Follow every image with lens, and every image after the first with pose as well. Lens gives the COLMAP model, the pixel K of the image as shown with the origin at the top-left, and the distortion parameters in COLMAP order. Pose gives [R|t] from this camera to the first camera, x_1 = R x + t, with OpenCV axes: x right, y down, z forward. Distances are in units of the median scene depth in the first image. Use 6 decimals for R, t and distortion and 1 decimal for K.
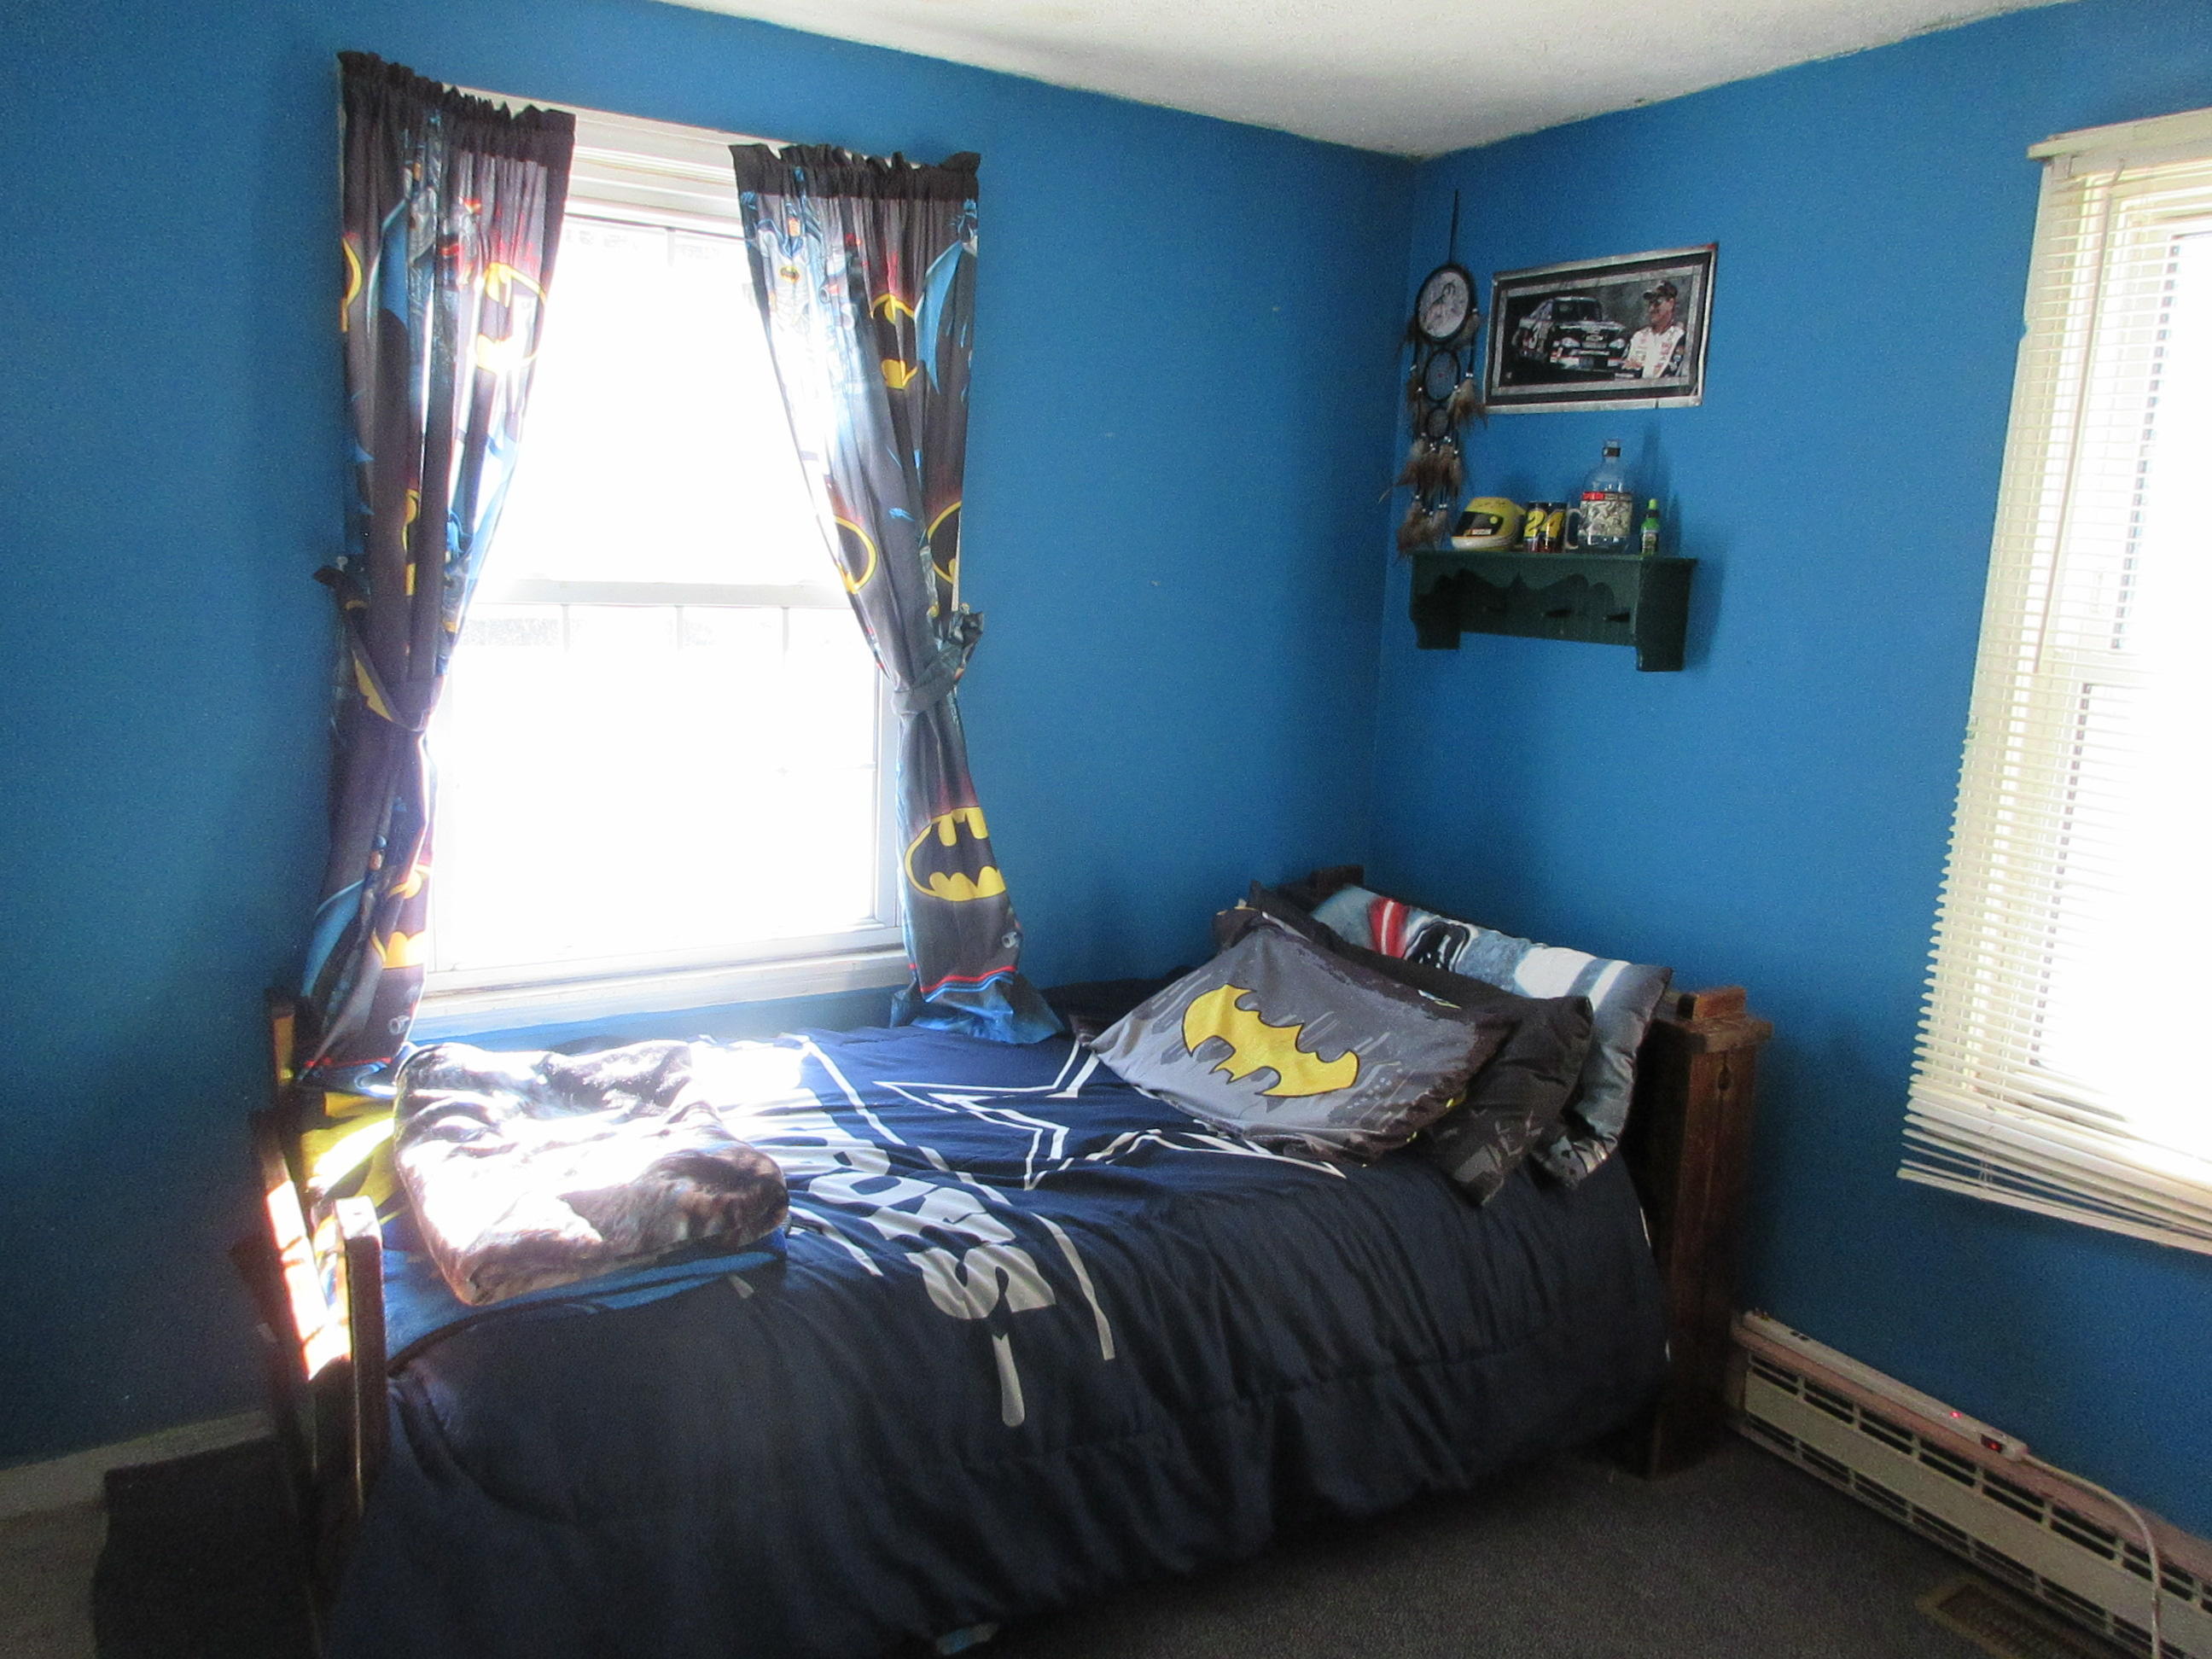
lens RADIAL K [[1641.3, 0, 1102.1], [0, 1641.3, 828.4], [0, 0, 1]] dist [-0.002265, 0.002219]
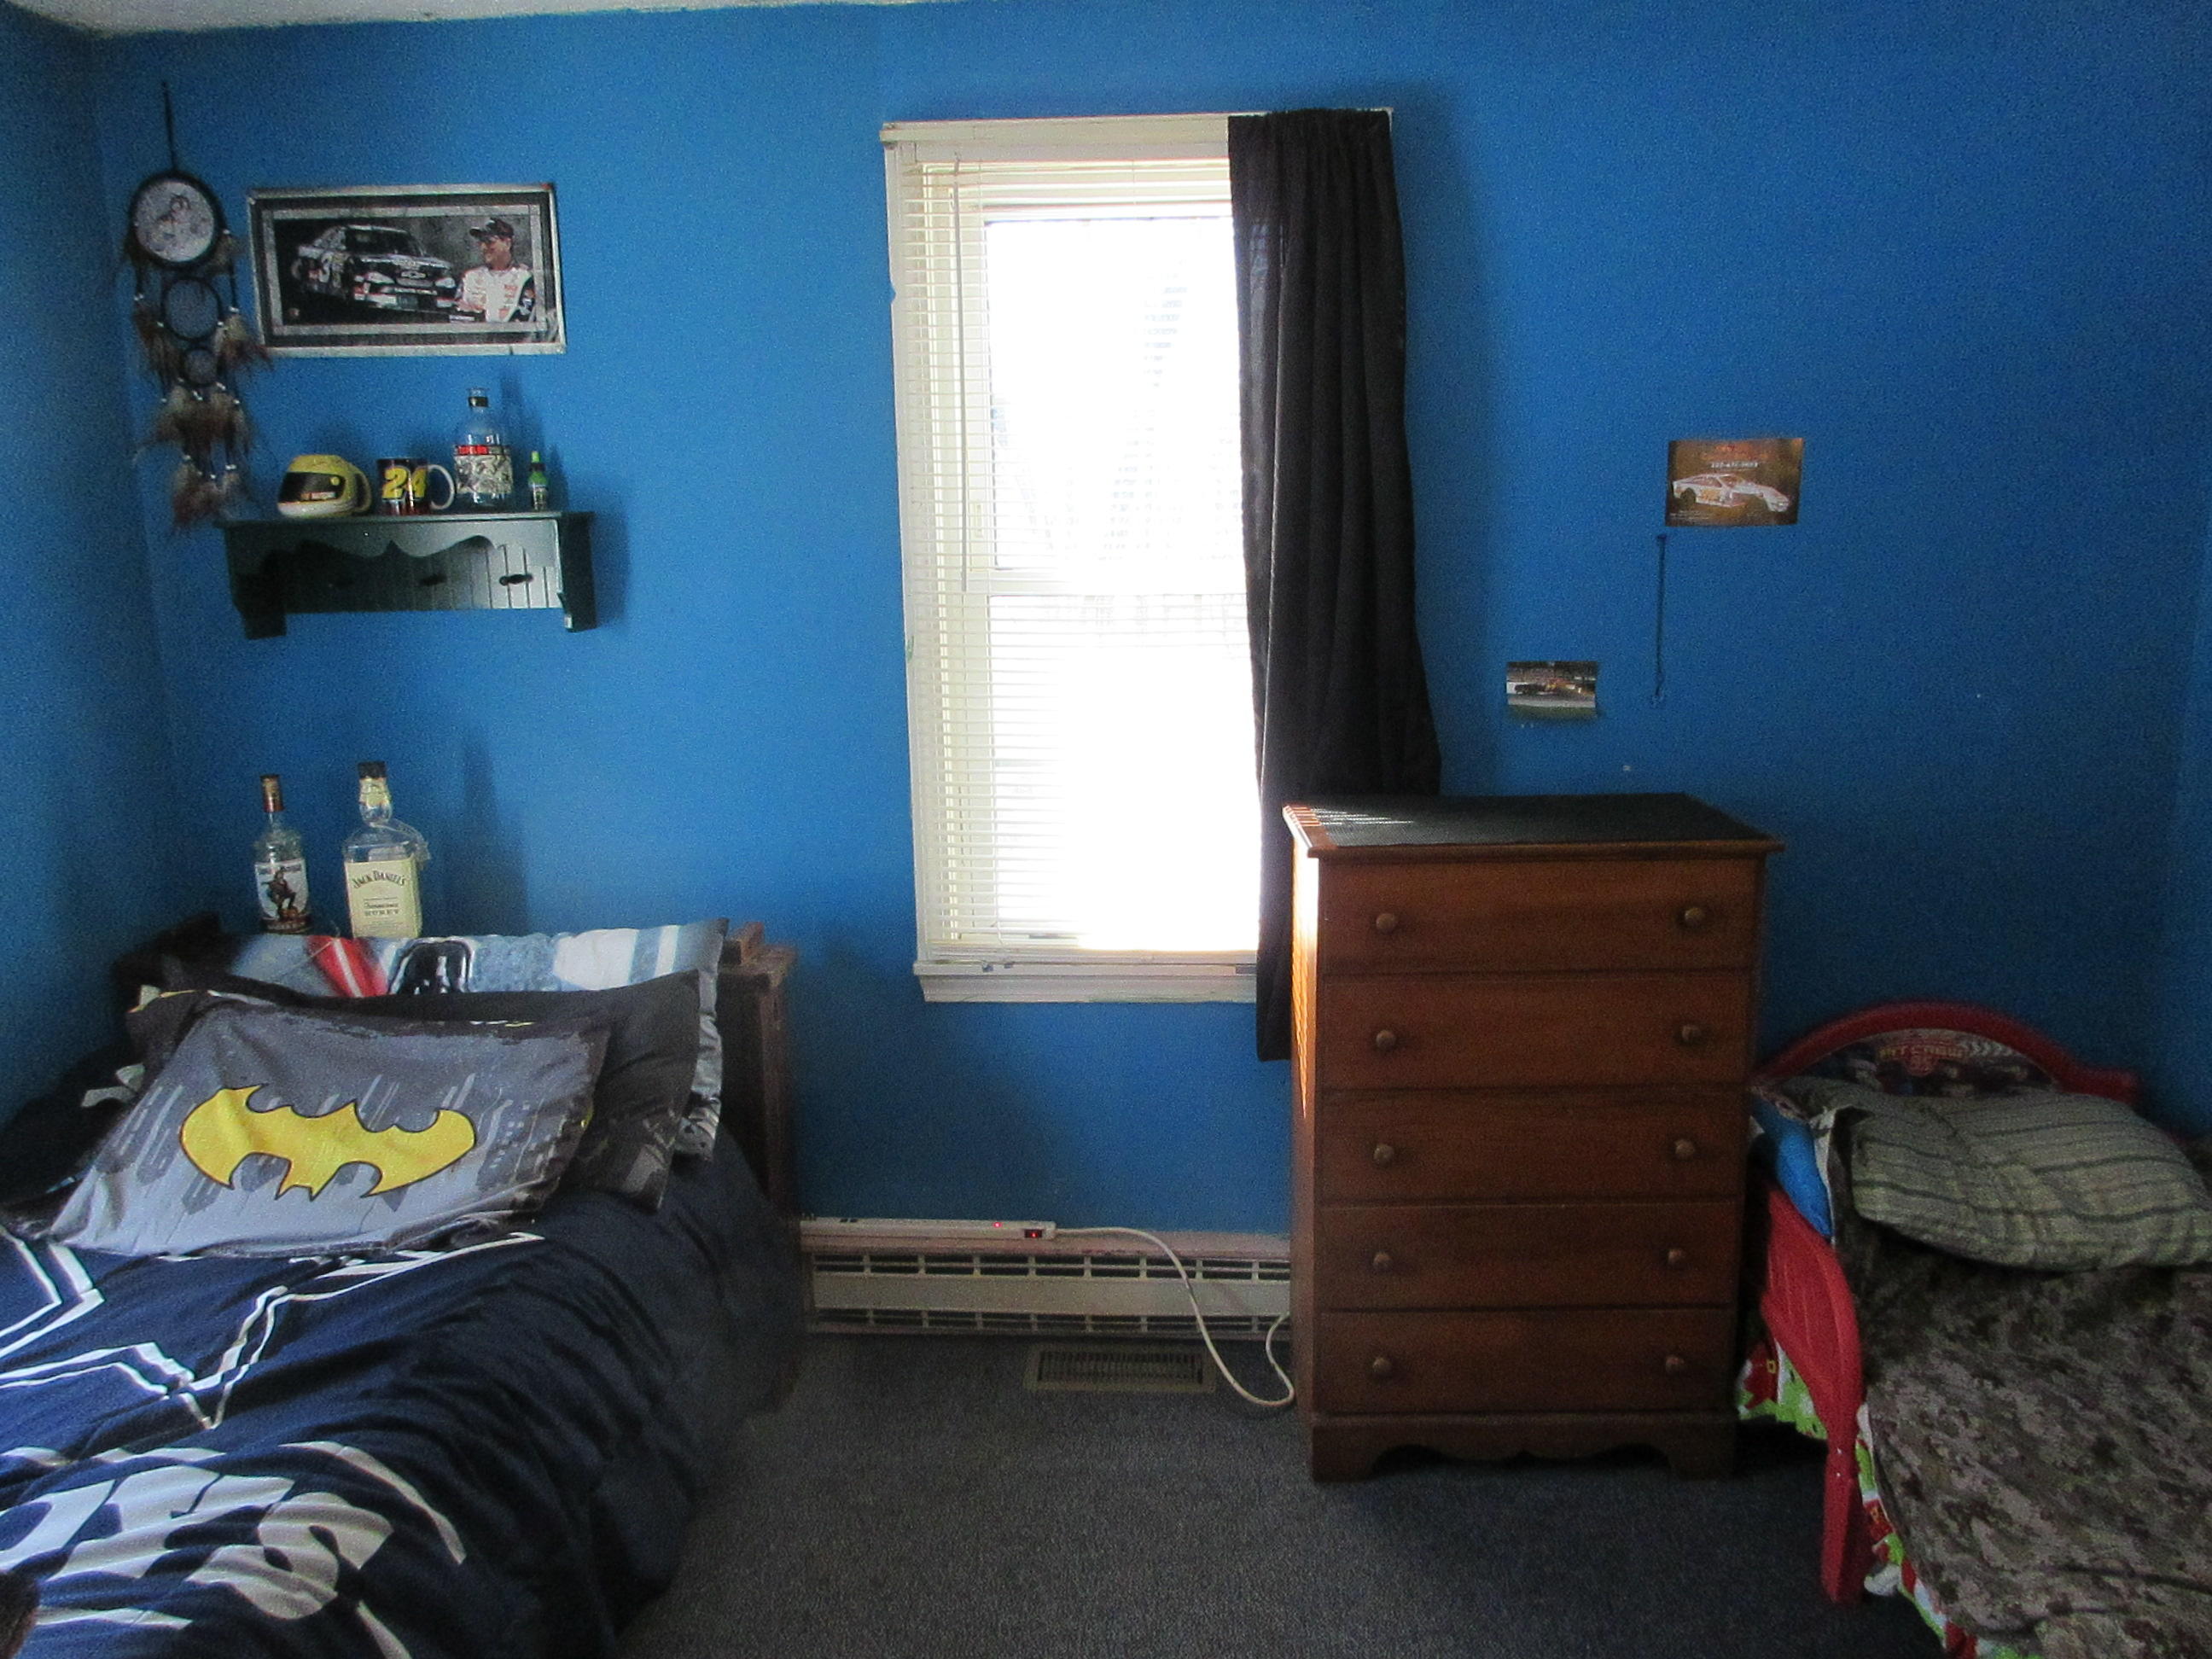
lens RADIAL K [[1641.3, 0, 1103.6], [0, 1641.3, 826.1], [0, 0, 1]] dist [-0.002265, 0.002219]
pose [[0.577288, -0.207196, 0.789816, -0.287559], [0.182931, 0.975502, 0.122201, -0.048371], [-0.795786, 0.073937, 0.601048, 0.196488]]
